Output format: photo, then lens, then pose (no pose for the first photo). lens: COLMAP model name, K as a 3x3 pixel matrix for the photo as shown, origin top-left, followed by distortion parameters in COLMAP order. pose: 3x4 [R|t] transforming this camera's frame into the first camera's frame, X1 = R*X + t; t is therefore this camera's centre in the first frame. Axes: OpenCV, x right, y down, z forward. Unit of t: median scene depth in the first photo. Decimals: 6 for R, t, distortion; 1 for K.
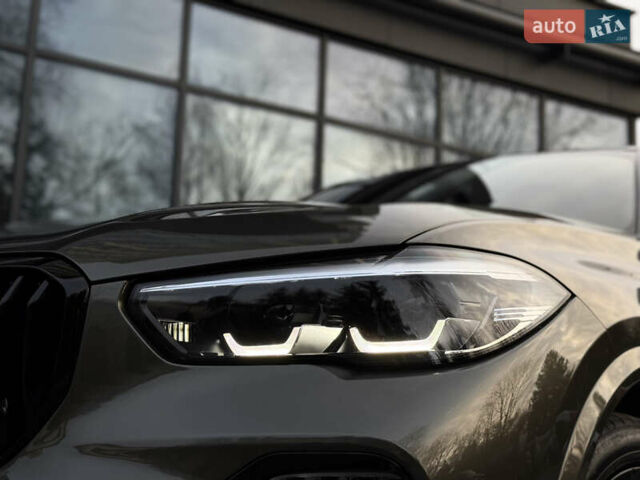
lens RADIAL K [[888.6, 0, 320.0], [0, 888.6, 240.0], [0, 0, 1]] dist [0.196923, 0.008827]
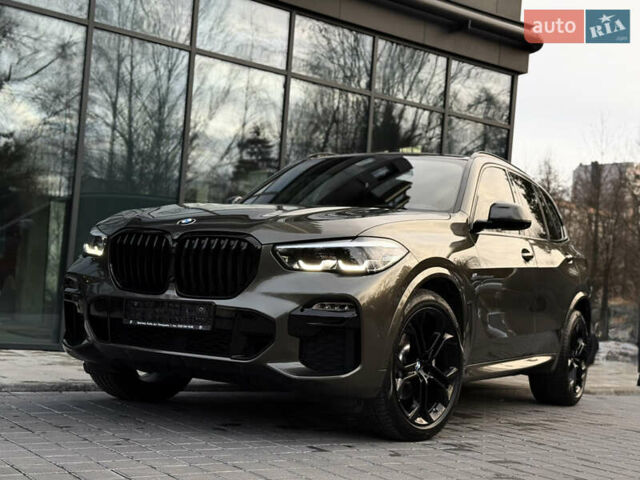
lens RADIAL K [[845.0, 0, 320.0], [0, 845.0, 240.0], [0, 0, 1]] dist [0.267409, 0.009045]
pose [[0.995148, 0.045821, 0.087066, -0.304407], [-0.057898, 0.988218, 0.141680, -0.407018], [-0.079549, -0.146034, 0.986076, -2.007455]]
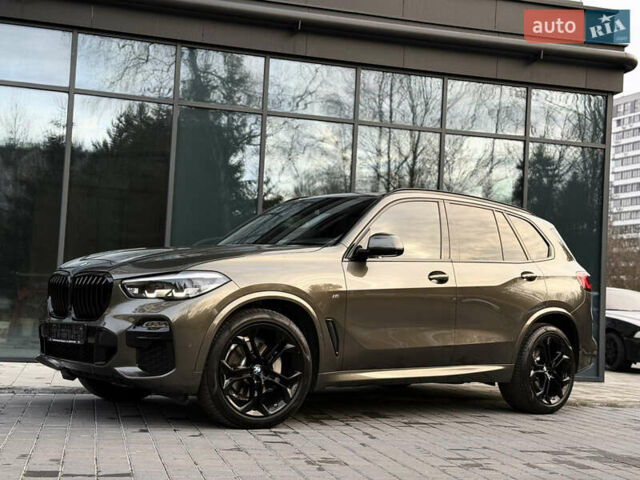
lens RADIAL K [[854.4, 0, 320.0], [0, 854.4, 240.0], [0, 0, 1]] dist [0.155472, -0.035262]
pose [[0.971222, -0.005539, -0.238111, 1.698371], [0.033247, 0.993094, 0.112509, -0.575216], [0.235843, -0.117188, 0.964699, -2.760495]]
